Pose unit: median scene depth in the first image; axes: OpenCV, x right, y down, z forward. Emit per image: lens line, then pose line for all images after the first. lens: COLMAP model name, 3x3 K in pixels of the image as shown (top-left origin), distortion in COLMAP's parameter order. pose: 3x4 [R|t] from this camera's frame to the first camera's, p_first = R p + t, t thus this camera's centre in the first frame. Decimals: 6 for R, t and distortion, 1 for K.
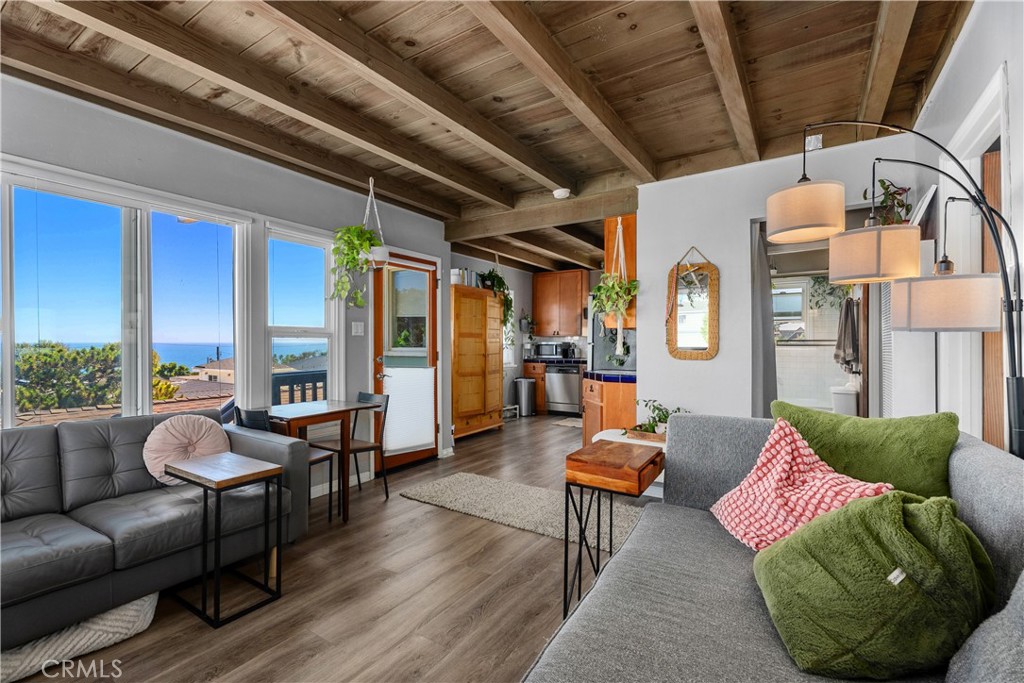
lens RADIAL K [[458.8, 0, 511.7], [0, 458.8, 341.8], [0, 0, 1]] dist [0.002366, -0.000324]
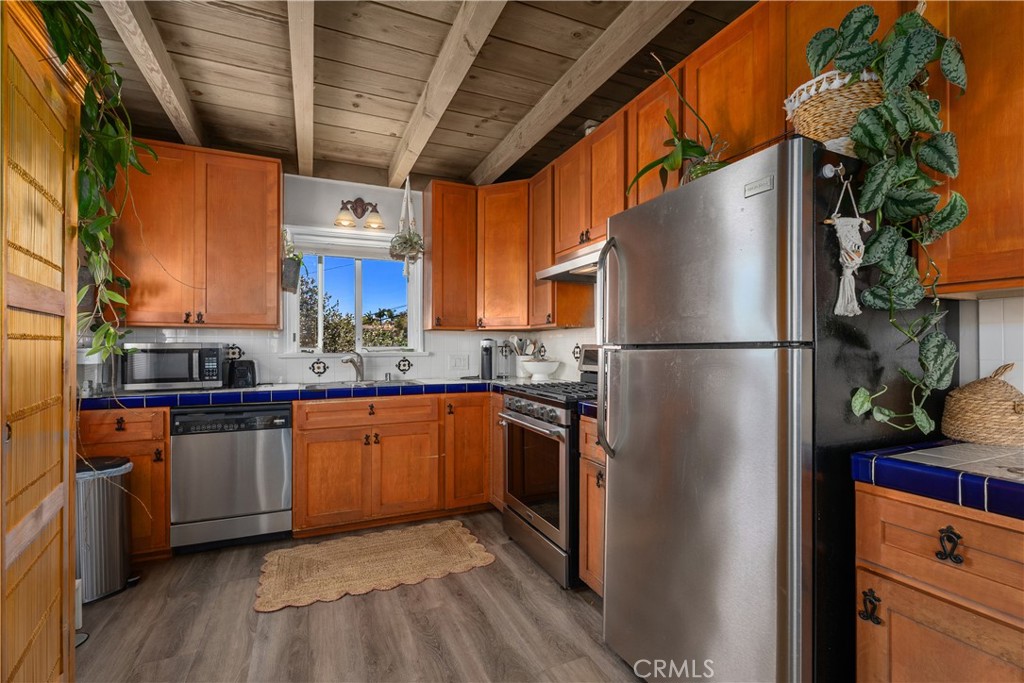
lens RADIAL K [[458.8, 0, 511.2], [0, 458.8, 345.3], [0, 0, 1]] dist [0.002366, -0.000324]
pose [[0.547960, 0.001662, 0.836503, -0.071503], [0.002295, 0.999991, -0.003490, 0.002305], [-0.836501, 0.003832, 0.547952, 0.592216]]
